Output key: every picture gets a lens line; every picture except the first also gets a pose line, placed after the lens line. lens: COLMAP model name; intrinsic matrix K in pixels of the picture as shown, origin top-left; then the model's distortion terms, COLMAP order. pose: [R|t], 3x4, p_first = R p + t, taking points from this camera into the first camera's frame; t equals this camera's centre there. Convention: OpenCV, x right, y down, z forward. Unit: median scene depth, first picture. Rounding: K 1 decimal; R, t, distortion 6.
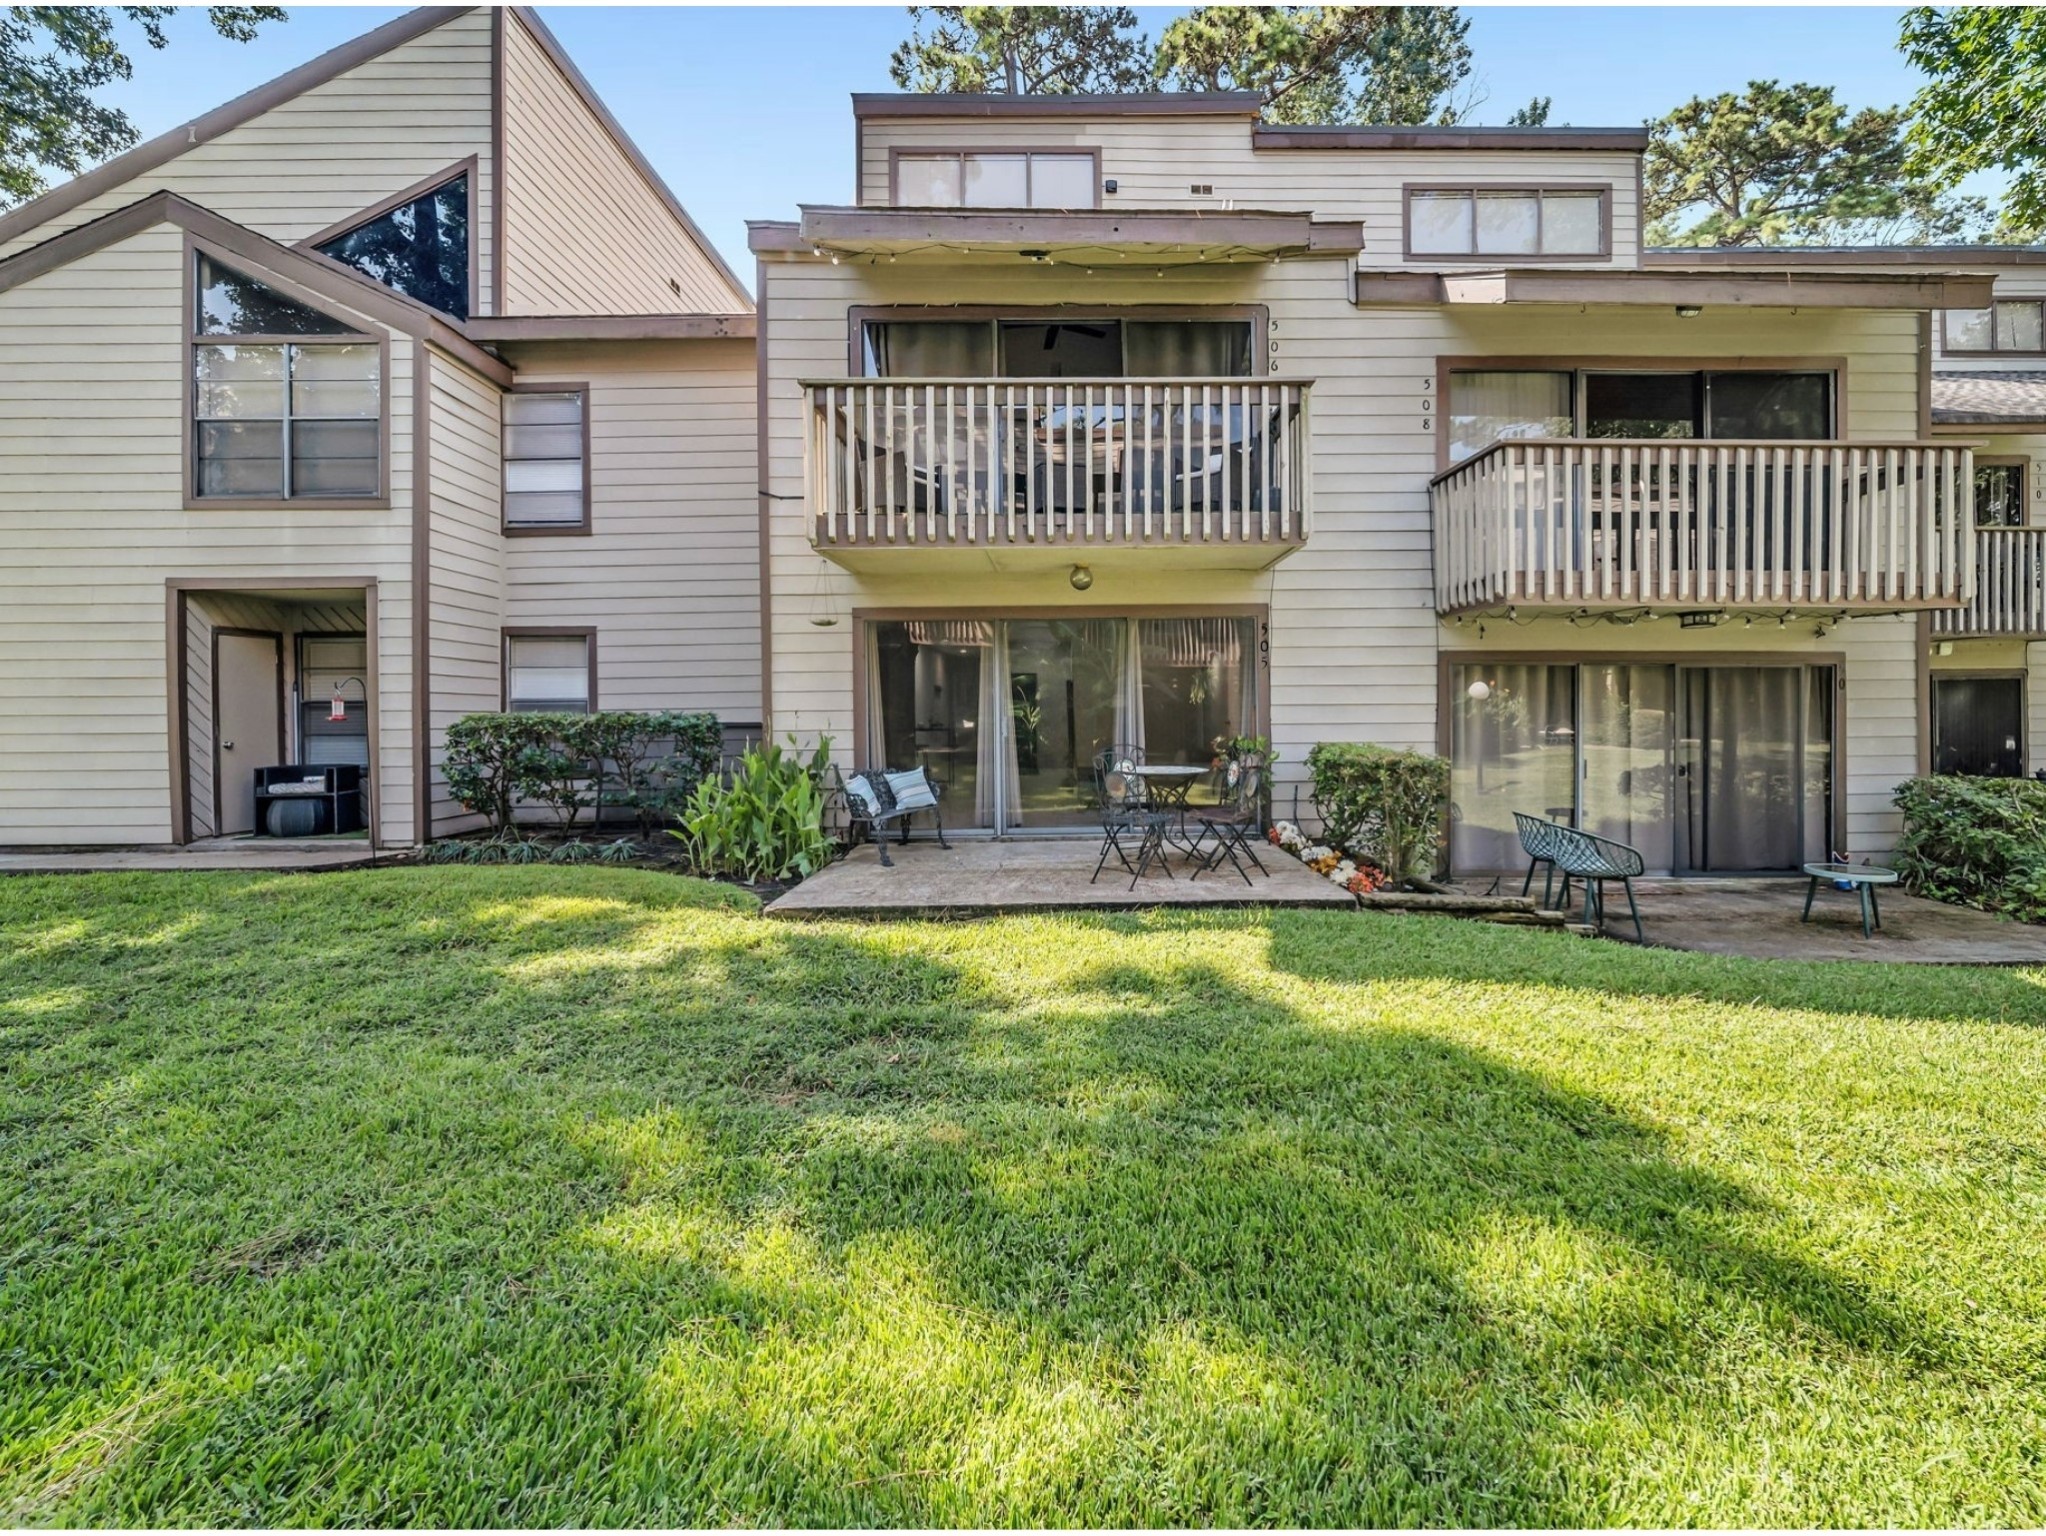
lens RADIAL K [[843.7, 0, 1022.2], [0, 843.7, 727.1], [0, 0, 1]] dist [0.010094, -0.006285]
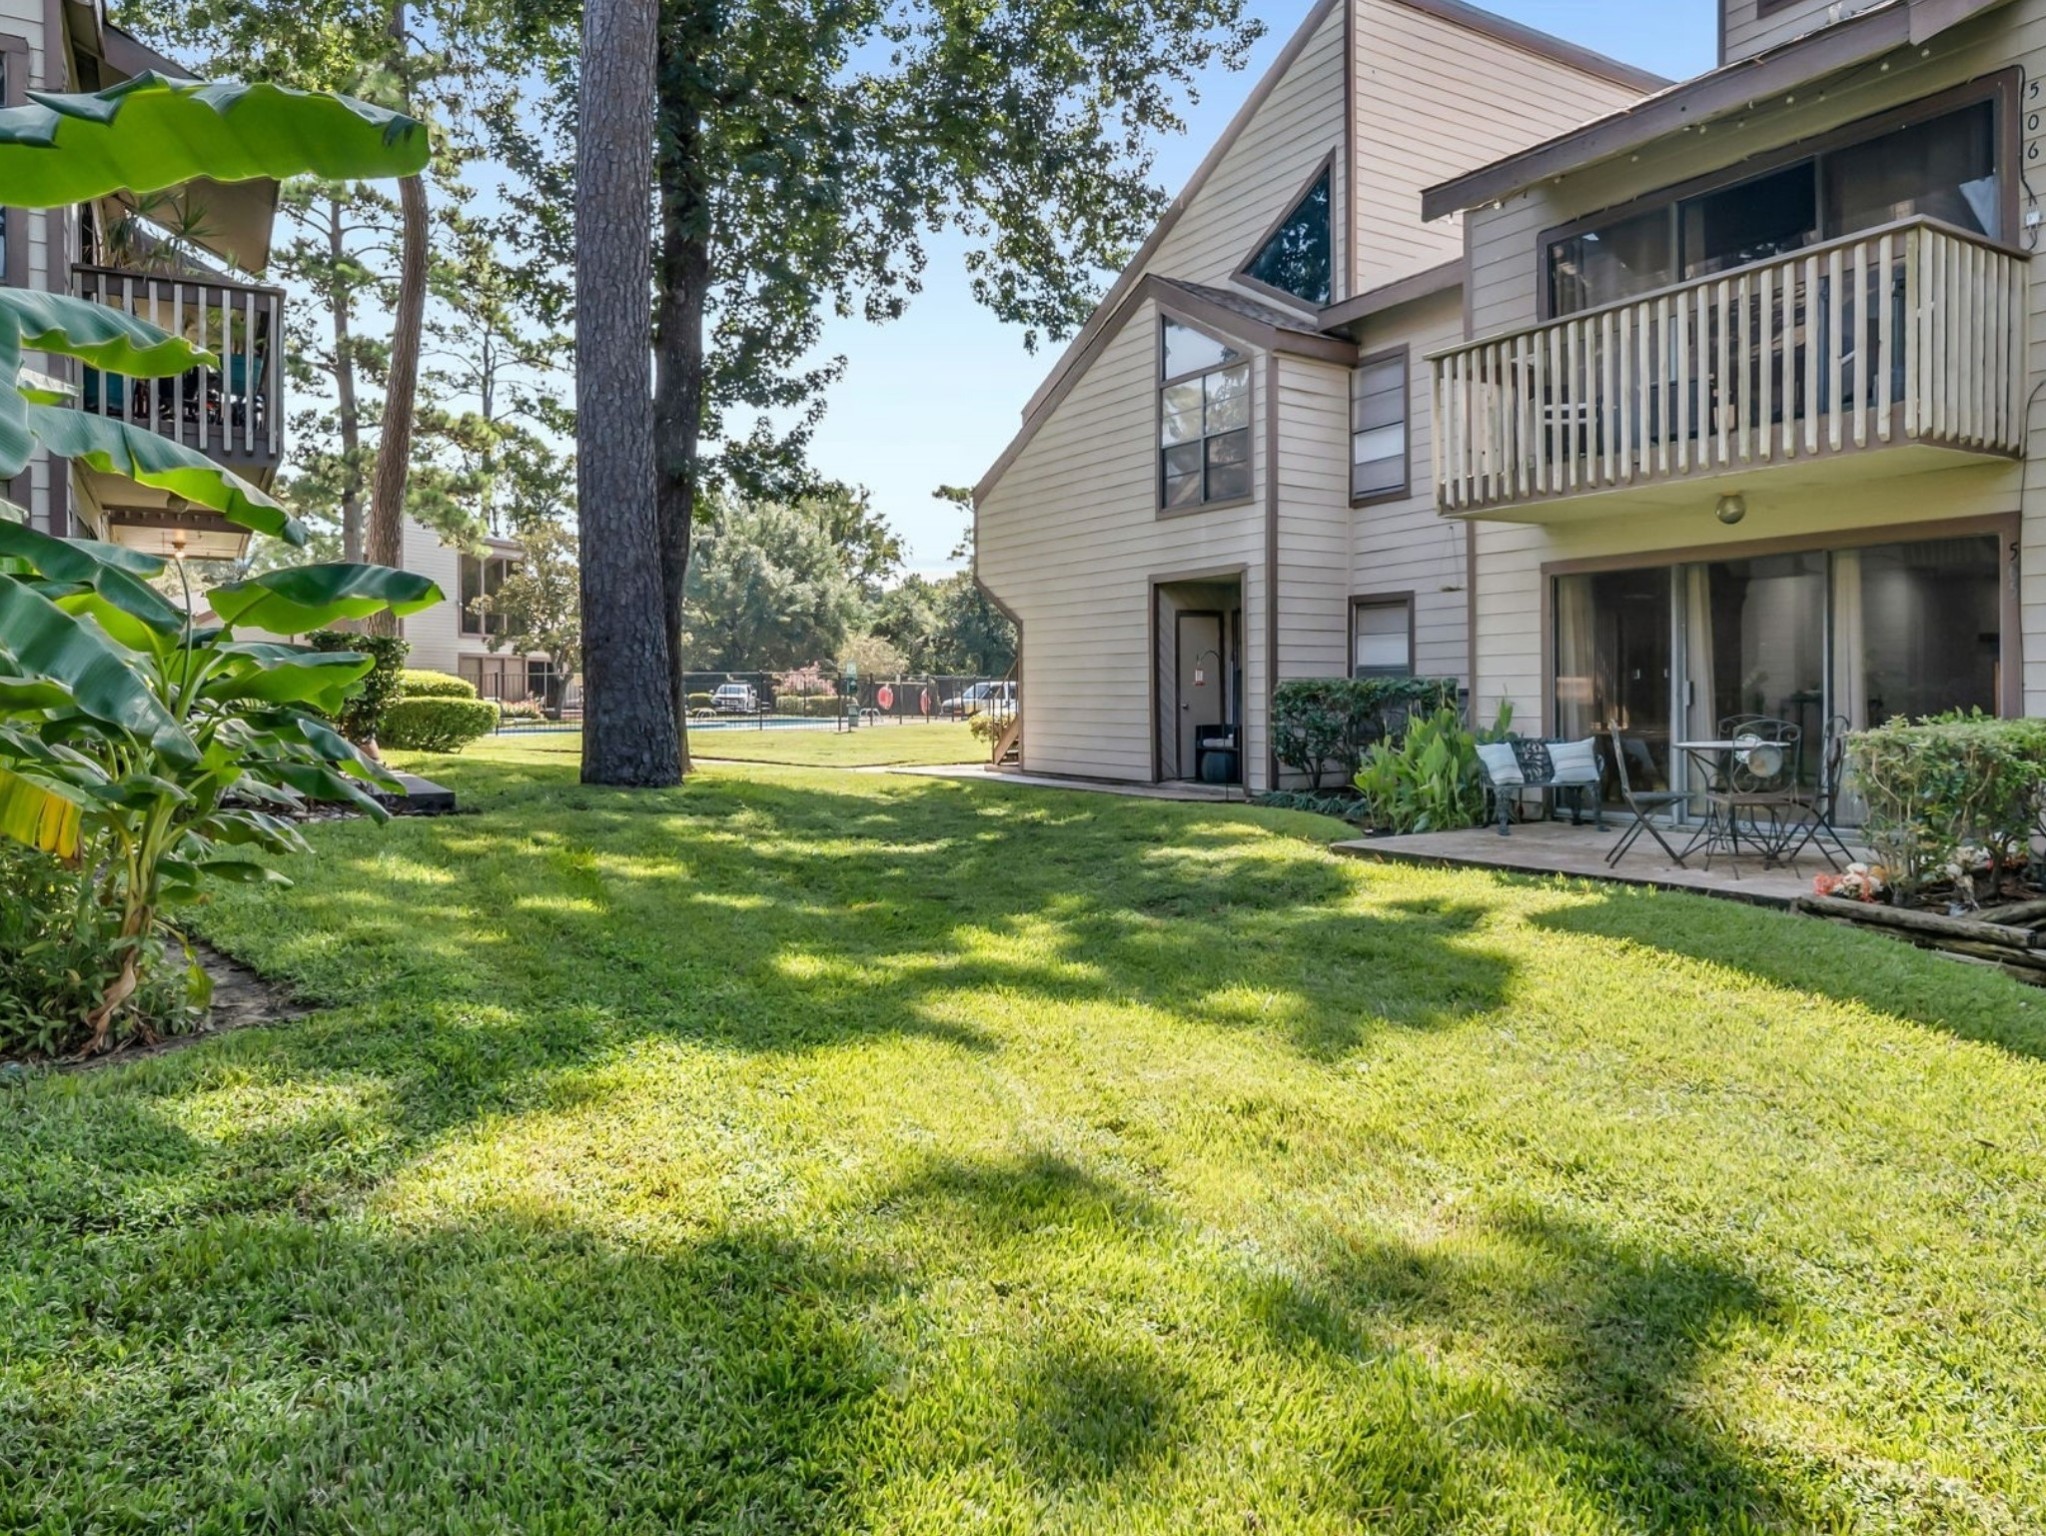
lens RADIAL K [[1358.4, 0, 1023.0], [0, 1358.4, 768.0], [0, 0, 1]] dist [-0.002044, -0.000042]
pose [[0.491194, 0.052443, -0.869470, 0.708535], [-0.009027, 0.998439, 0.055122, 0.004566], [0.871003, -0.019227, 0.490901, -0.188505]]
